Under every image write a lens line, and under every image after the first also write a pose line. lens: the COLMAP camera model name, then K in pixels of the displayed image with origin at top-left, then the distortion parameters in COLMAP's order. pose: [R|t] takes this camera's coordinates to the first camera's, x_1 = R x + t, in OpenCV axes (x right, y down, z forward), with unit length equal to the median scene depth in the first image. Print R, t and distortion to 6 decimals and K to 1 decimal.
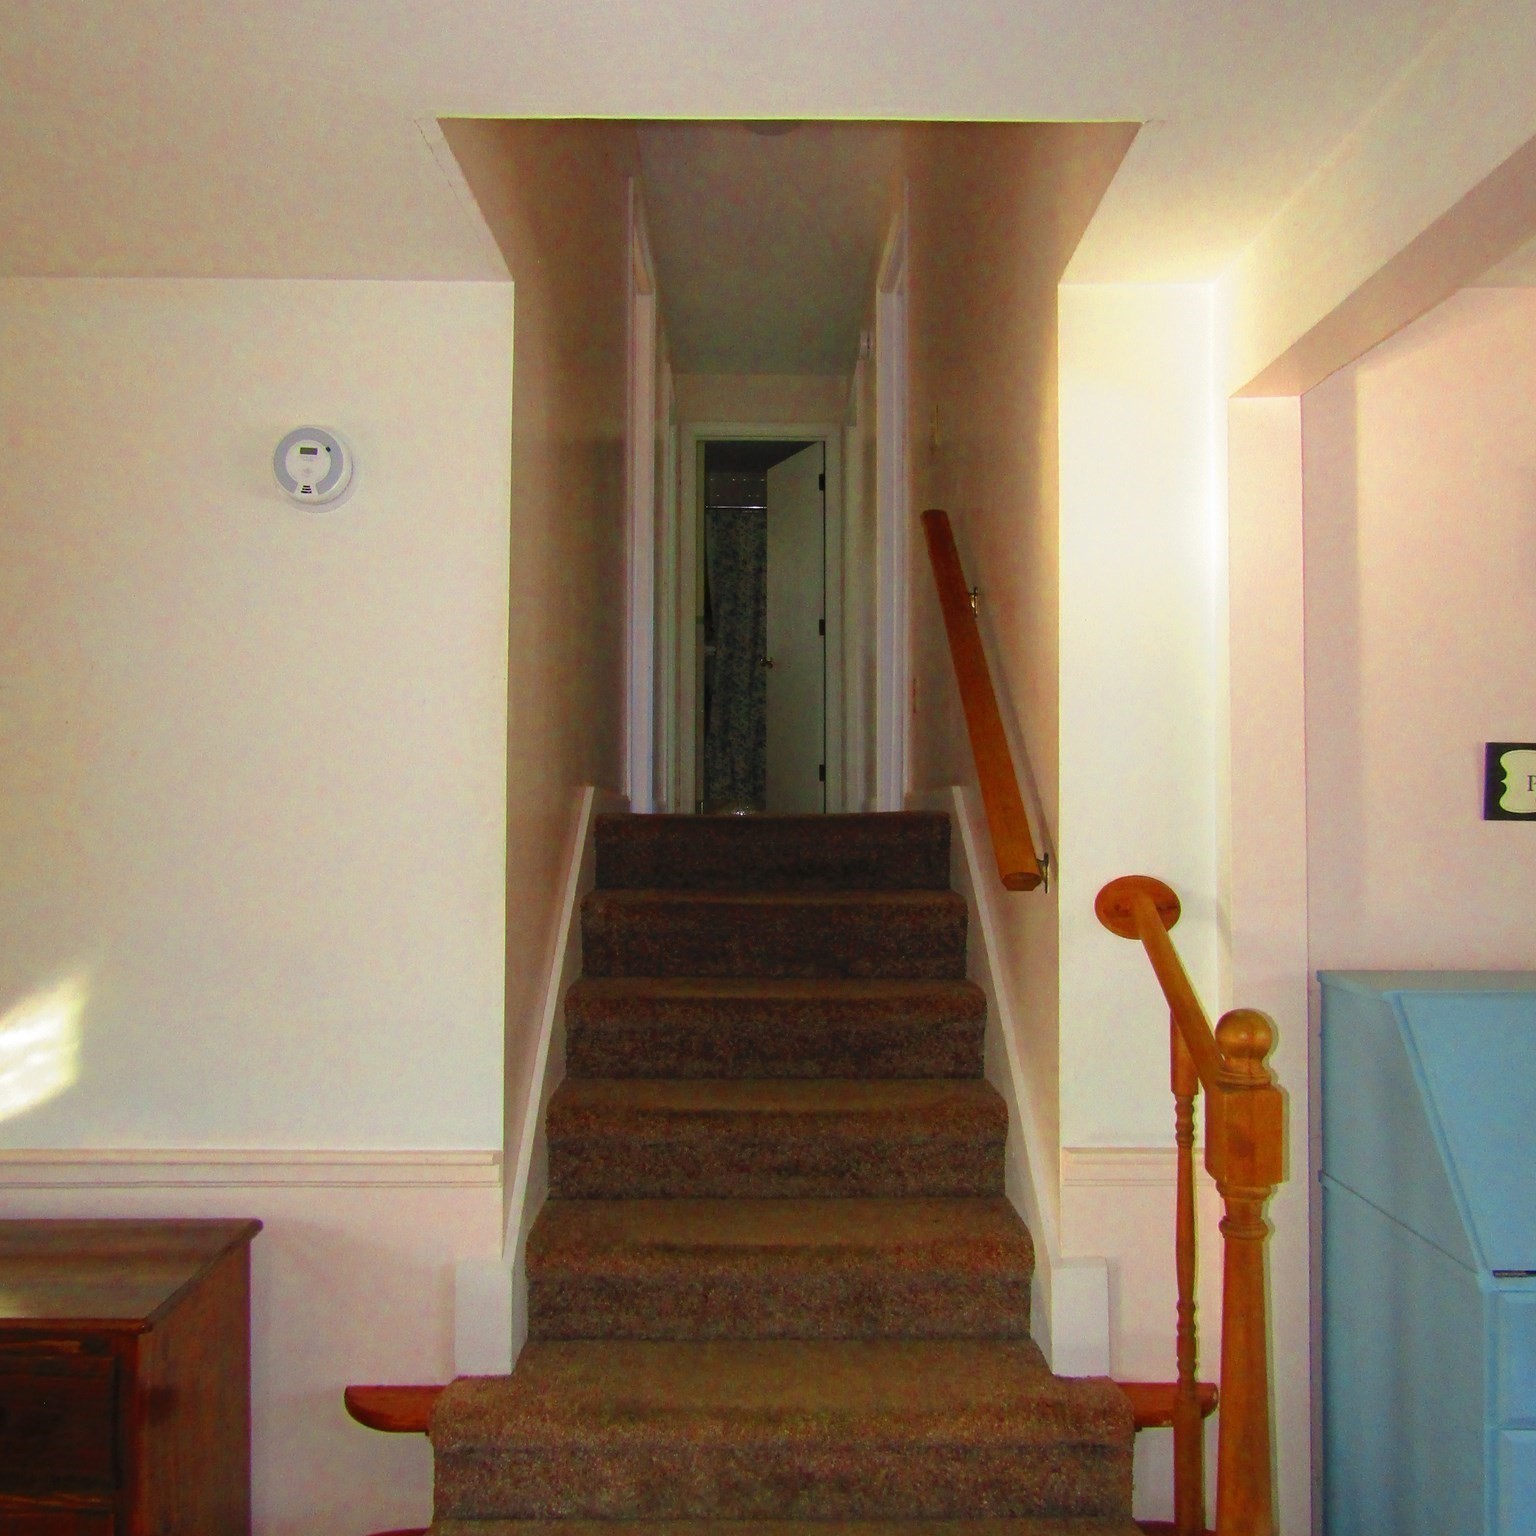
lens RADIAL K [[1460.9, 0, 769.1], [0, 1460.9, 761.5], [0, 0, 1]] dist [-0.002189, 0.000000]
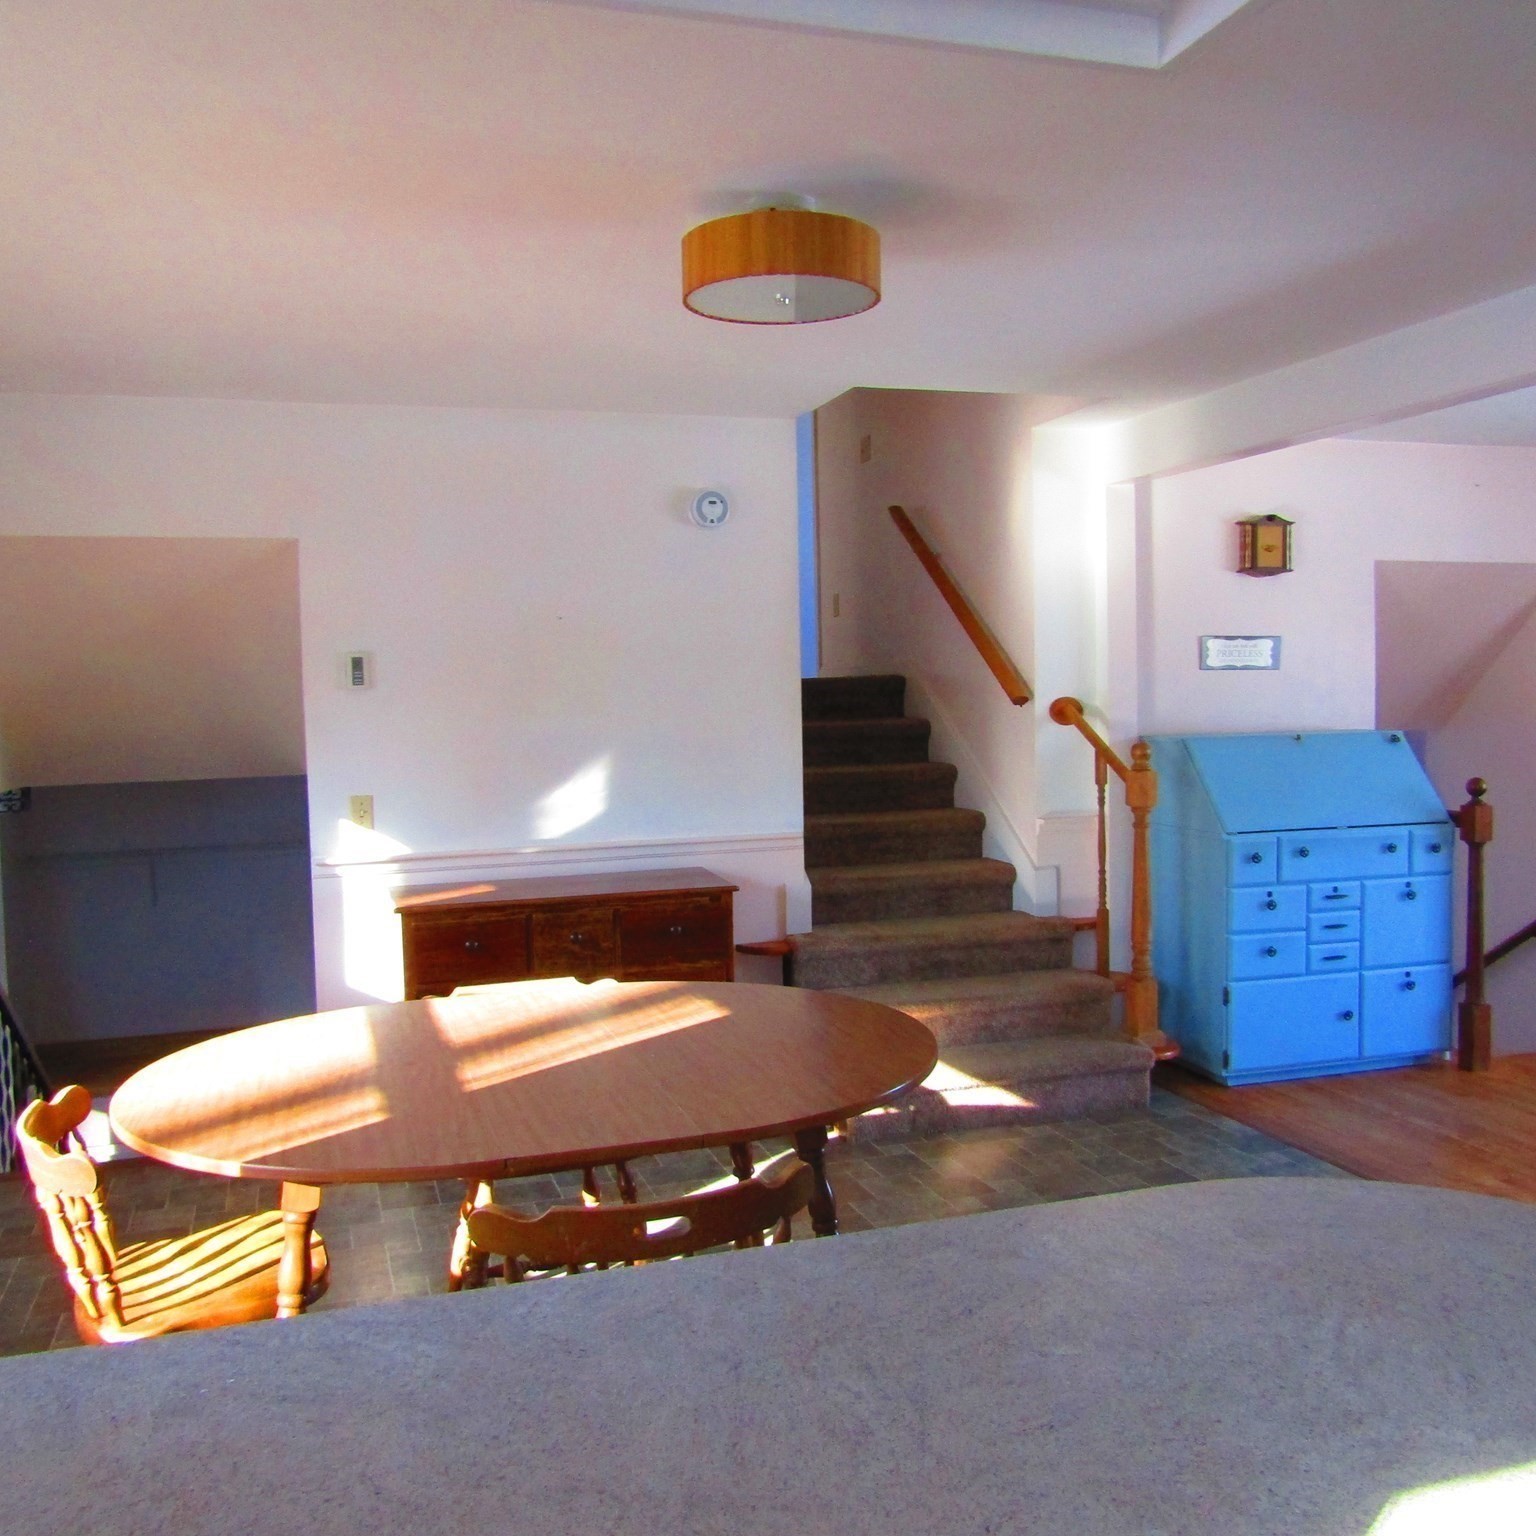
lens RADIAL K [[1460.9, 0, 766.7], [0, 1460.9, 771.7], [0, 0, 1]] dist [-0.002189, 0.000000]
pose [[0.955389, -0.038901, 0.292778, -0.866184], [0.014207, 0.996193, 0.086006, -0.008561], [-0.295010, -0.078009, 0.952304, -1.034752]]
